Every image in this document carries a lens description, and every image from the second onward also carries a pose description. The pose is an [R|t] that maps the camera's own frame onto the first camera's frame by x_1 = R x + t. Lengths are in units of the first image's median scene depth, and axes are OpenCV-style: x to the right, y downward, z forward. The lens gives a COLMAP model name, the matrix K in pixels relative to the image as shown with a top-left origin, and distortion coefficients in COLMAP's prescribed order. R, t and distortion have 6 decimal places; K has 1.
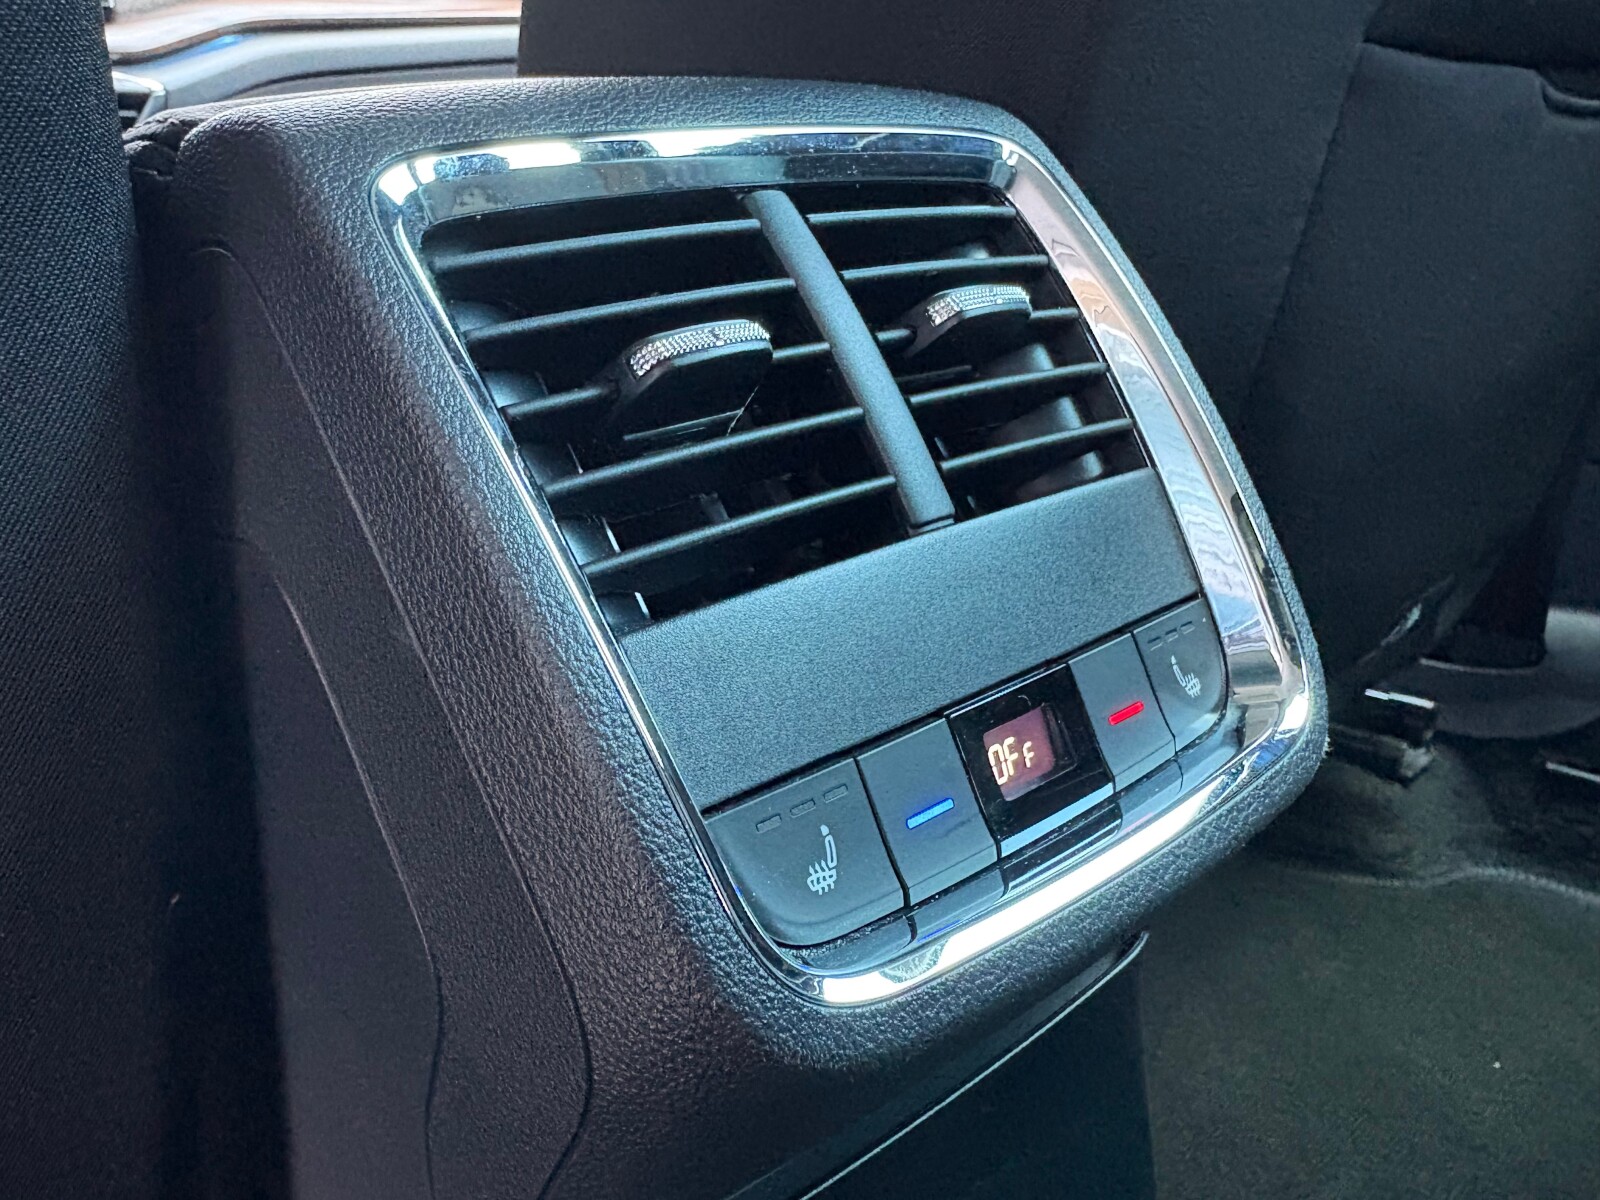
lens RADIAL K [[1197.3, 0, 800.0], [0, 1197.3, 600.0], [0, 0, 1]] dist [0.076919, 0.001052]
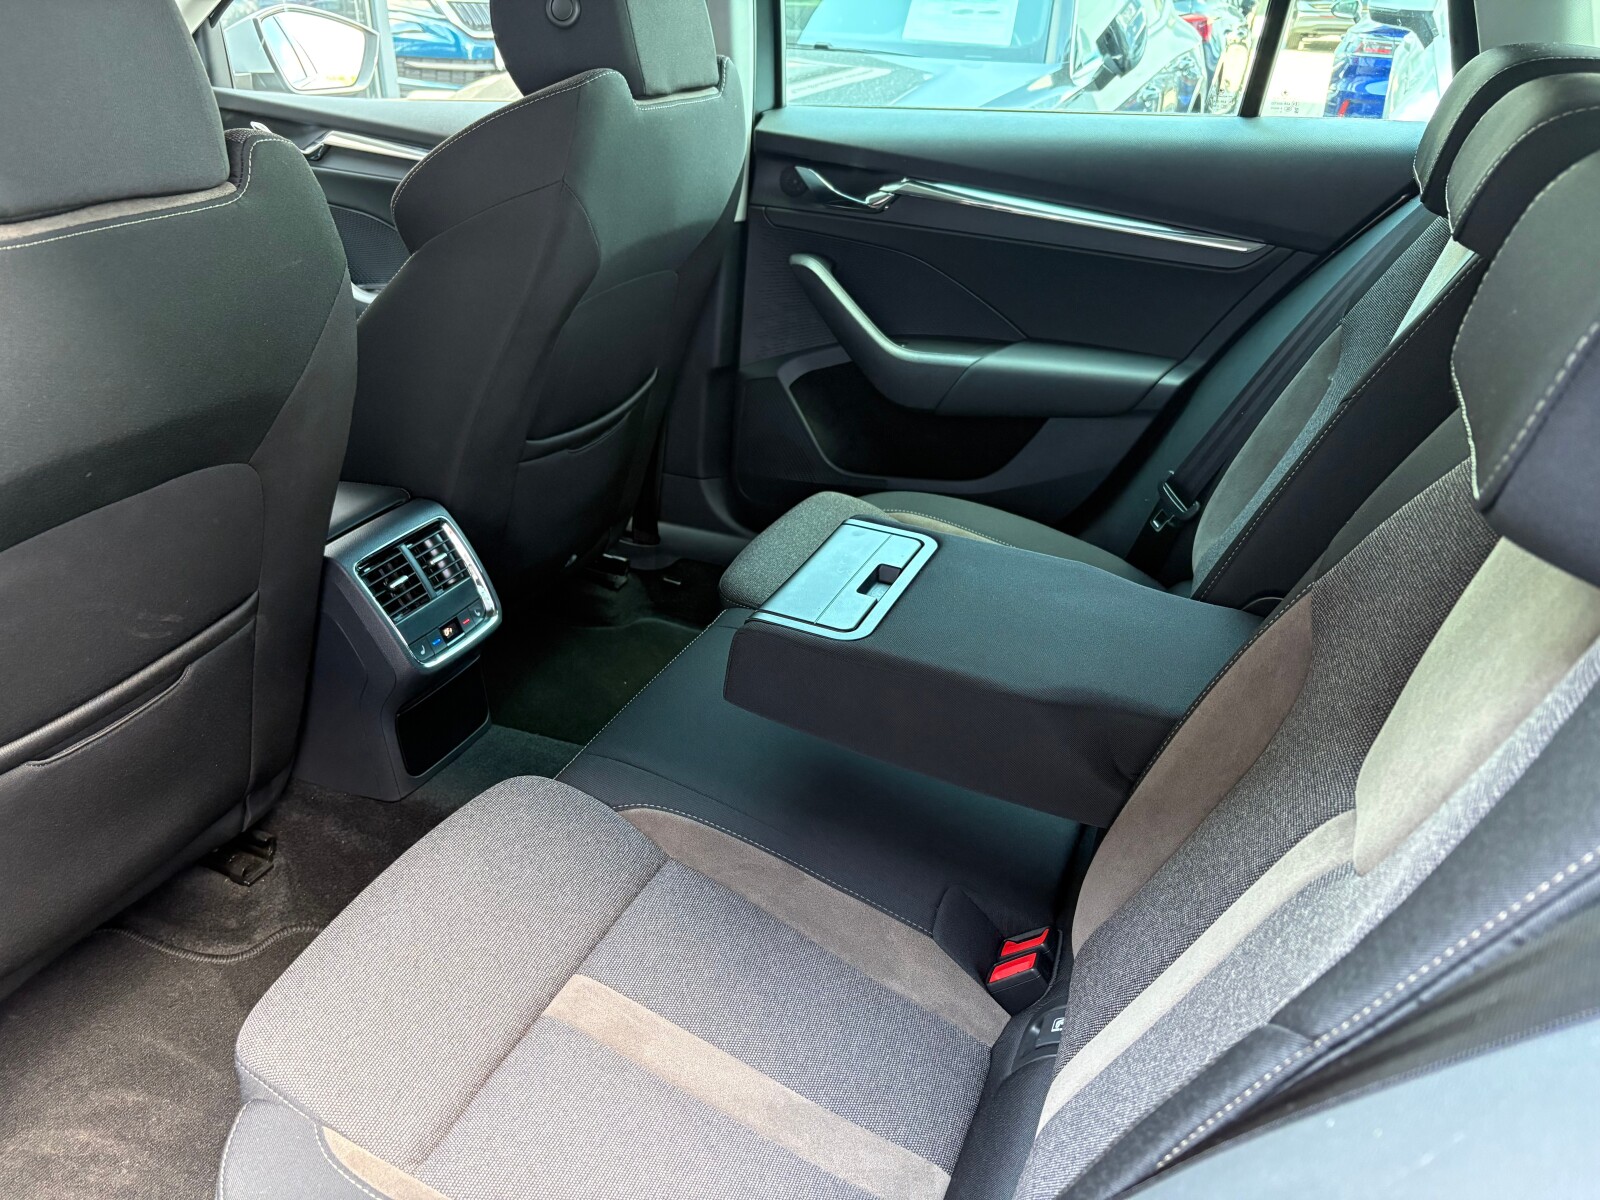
lens RADIAL K [[1219.1, 0, 808.6], [0, 1219.1, 608.9], [0, 0, 1]] dist [0.086194, -0.134879]
pose [[0.909097, -0.103868, 0.403428, -0.198780], [0.017266, 0.976980, 0.212629, -0.374722], [-0.416226, -0.186335, 0.889963, -1.567156]]
